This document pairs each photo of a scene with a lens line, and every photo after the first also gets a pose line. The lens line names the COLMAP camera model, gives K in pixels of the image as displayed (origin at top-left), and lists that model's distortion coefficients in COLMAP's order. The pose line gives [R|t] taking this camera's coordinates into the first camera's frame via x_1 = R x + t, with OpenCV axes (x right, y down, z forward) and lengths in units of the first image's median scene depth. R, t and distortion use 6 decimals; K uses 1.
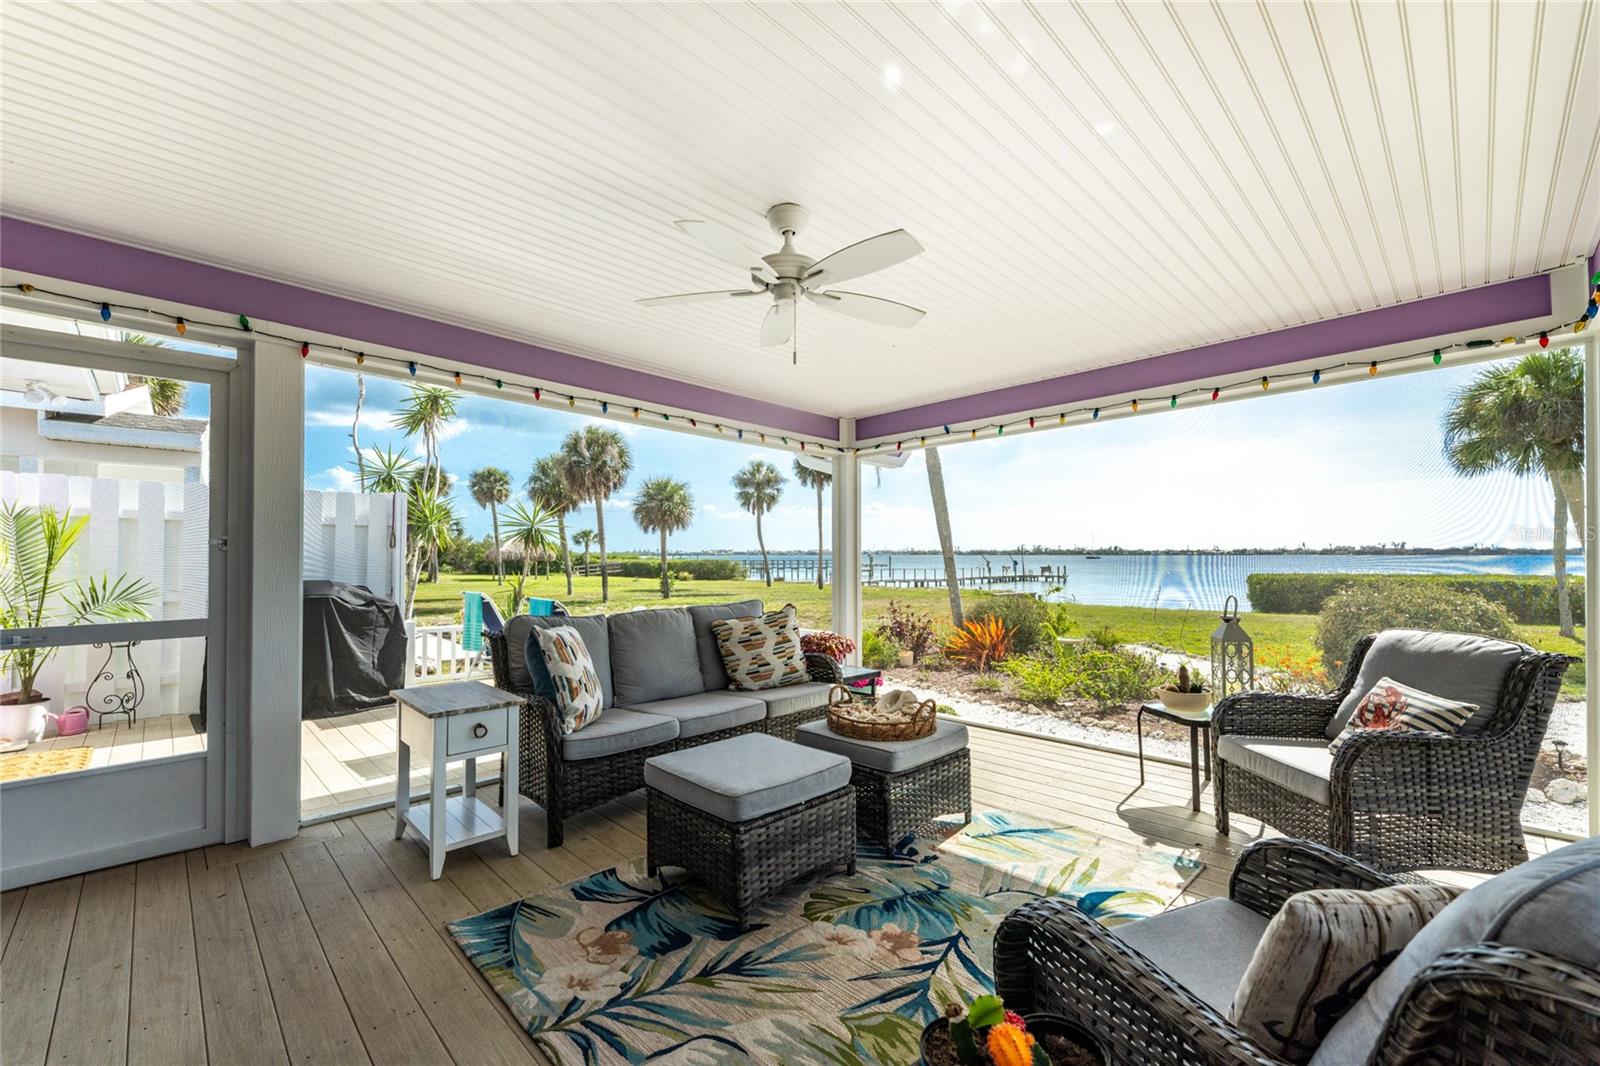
lens RADIAL K [[659.5, 0, 803.0], [0, 659.5, 539.0], [0, 0, 1]] dist [0.000394, 0.000196]
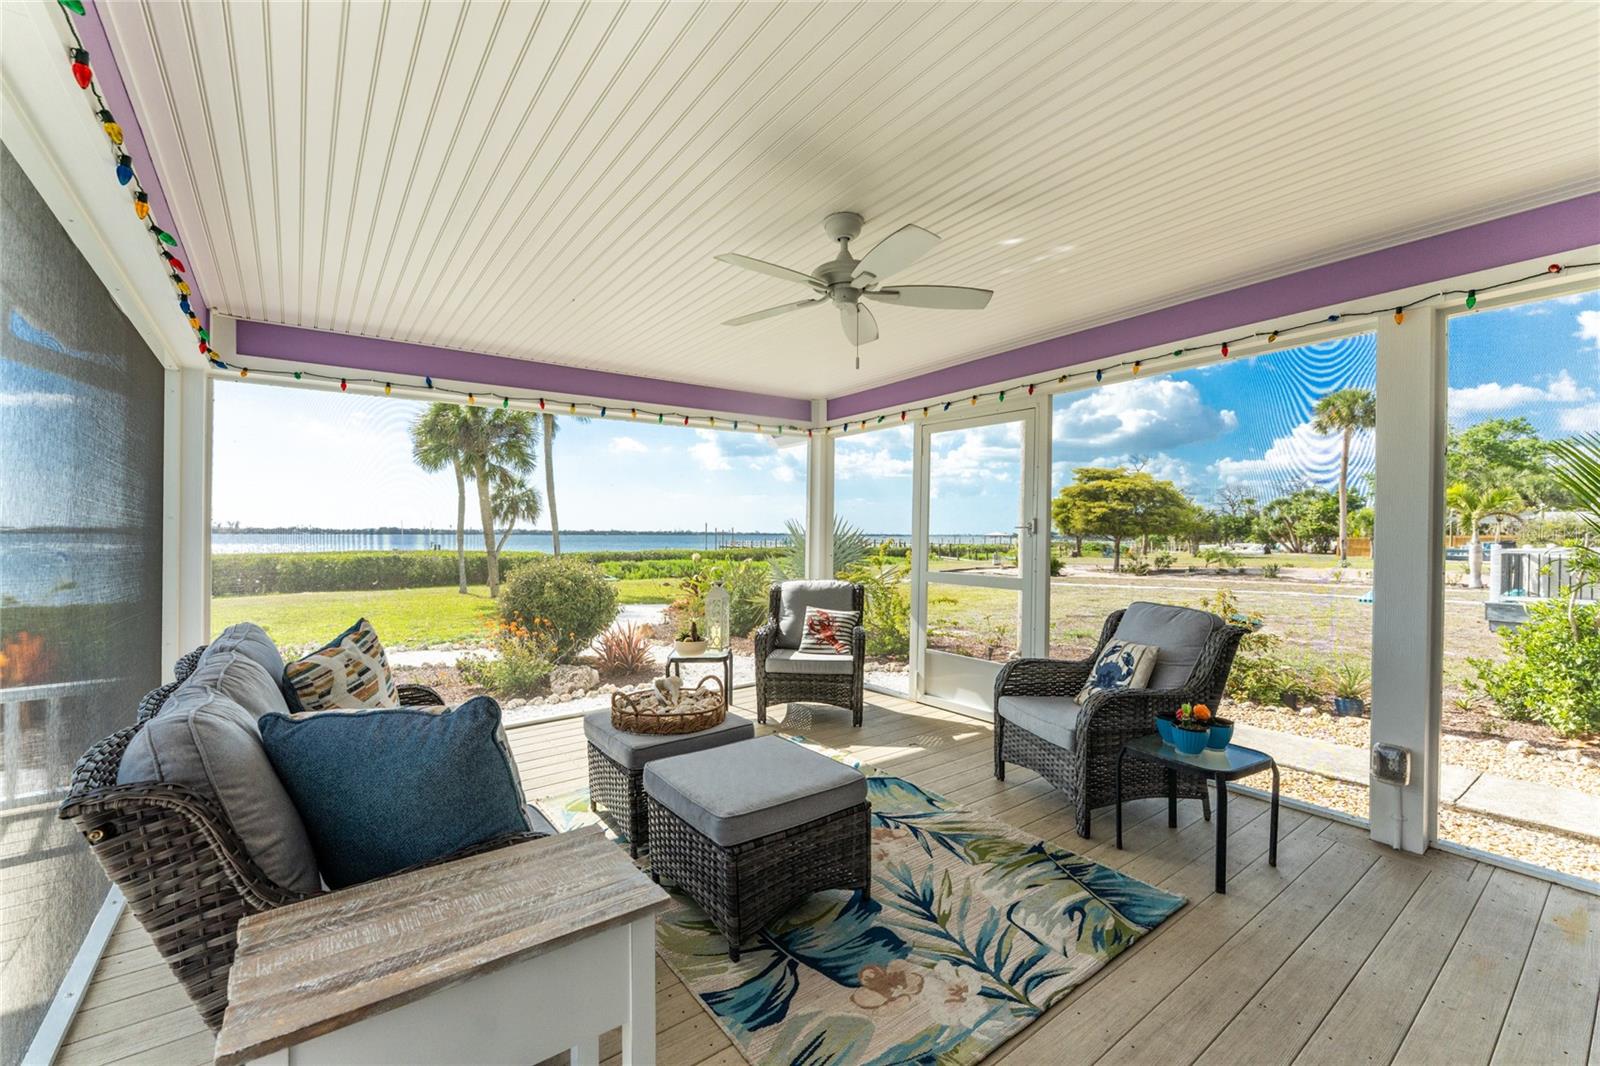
lens RADIAL K [[659.5, 0, 803.0], [0, 659.5, 539.0], [0, 0, 1]] dist [0.000394, 0.000196]
pose [[0.130780, -0.004946, 0.991399, -1.275336], [-0.026223, 0.999620, 0.008446, 0.012560], [-0.991065, -0.027102, 0.130601, 1.083465]]
